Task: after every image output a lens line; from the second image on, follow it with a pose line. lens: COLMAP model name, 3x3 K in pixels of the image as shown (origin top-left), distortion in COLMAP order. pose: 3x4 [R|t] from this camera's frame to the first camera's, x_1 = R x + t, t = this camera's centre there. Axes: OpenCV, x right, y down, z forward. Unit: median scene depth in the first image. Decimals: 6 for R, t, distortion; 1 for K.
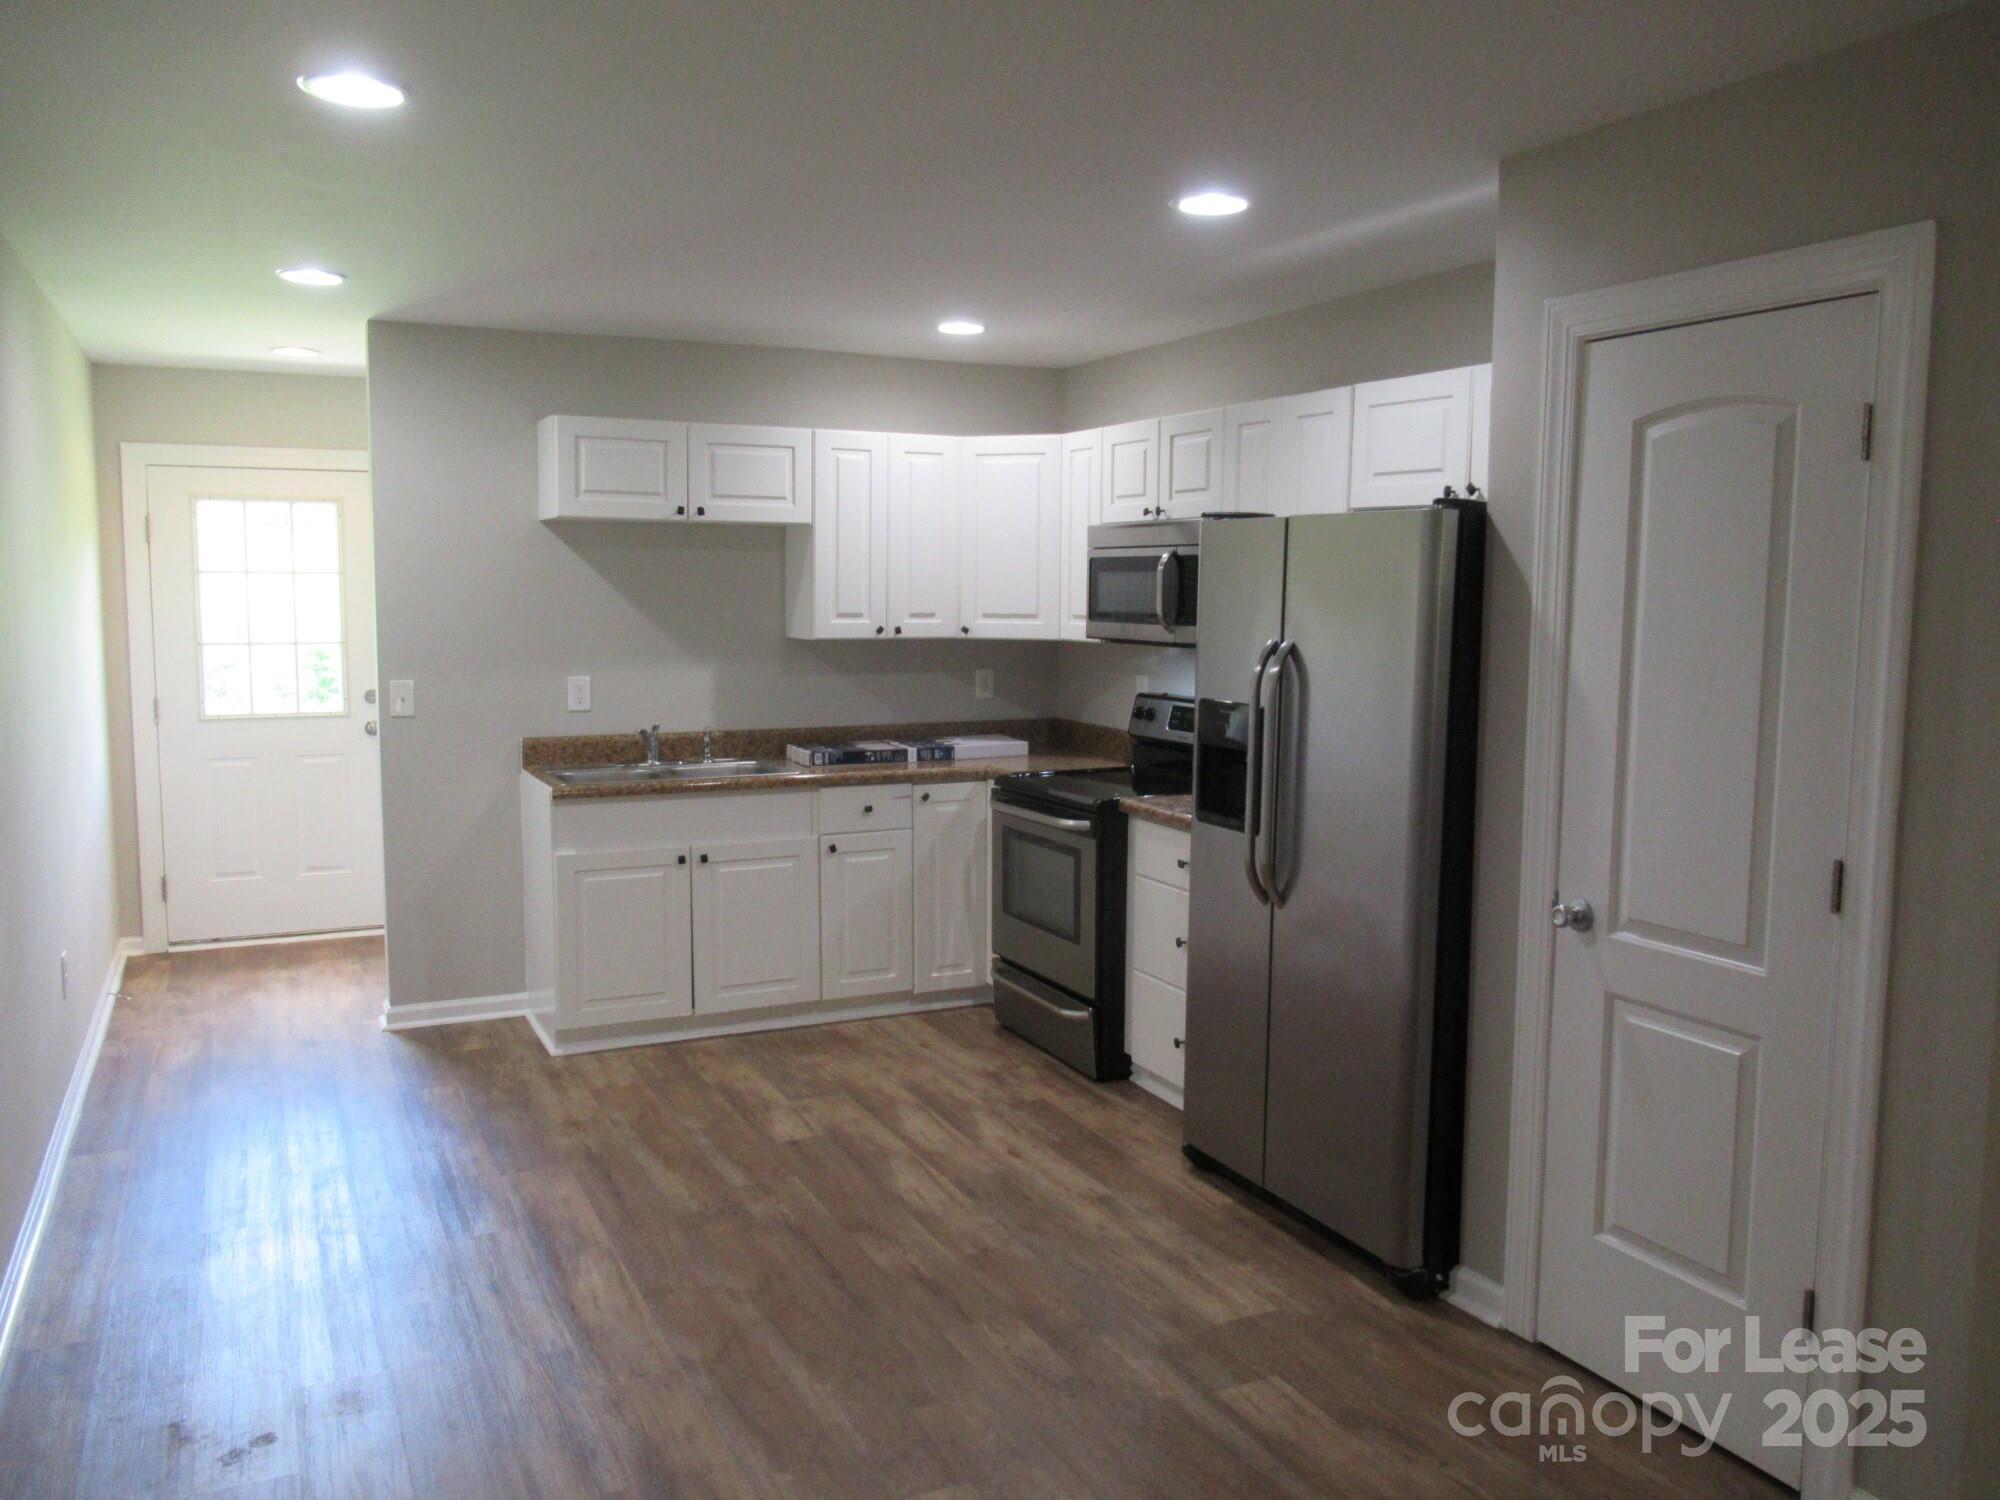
lens RADIAL K [[1567.6, 0, 996.3], [0, 1567.6, 753.1], [0, 0, 1]] dist [-0.011216, -0.007972]
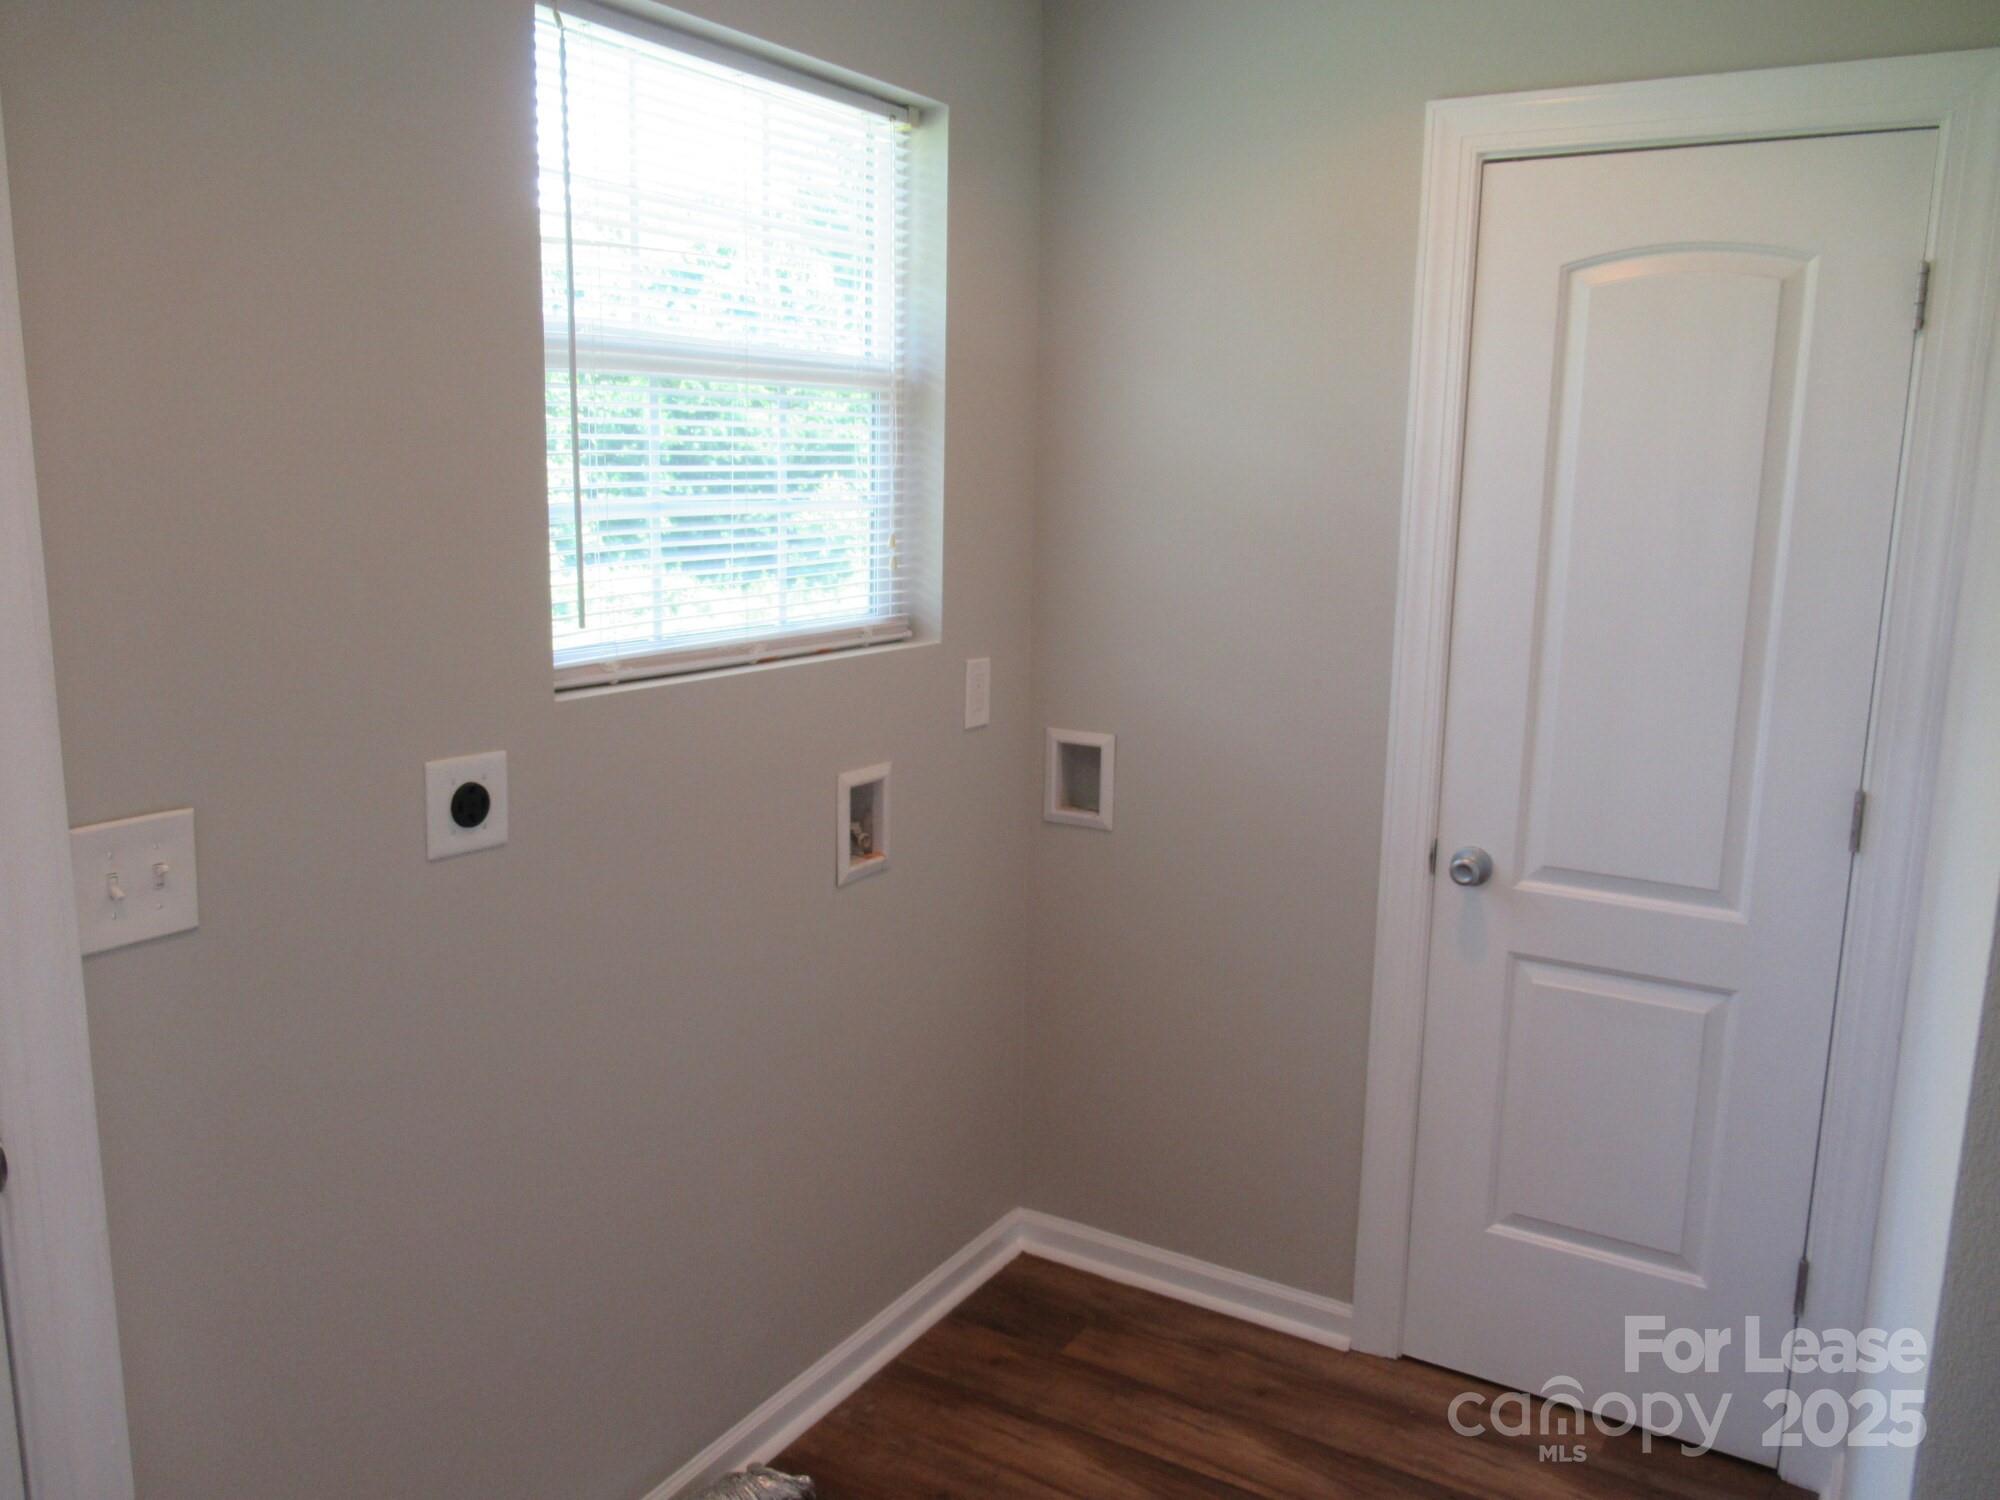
lens RADIAL K [[1567.6, 0, 1001.2], [0, 1567.6, 740.2], [0, 0, 1]] dist [-0.011216, -0.007972]
pose [[0.838431, -0.089113, 0.537674, -0.166471], [0.044016, 0.994391, 0.096171, -0.032157], [-0.543228, -0.056967, 0.837650, 0.259587]]
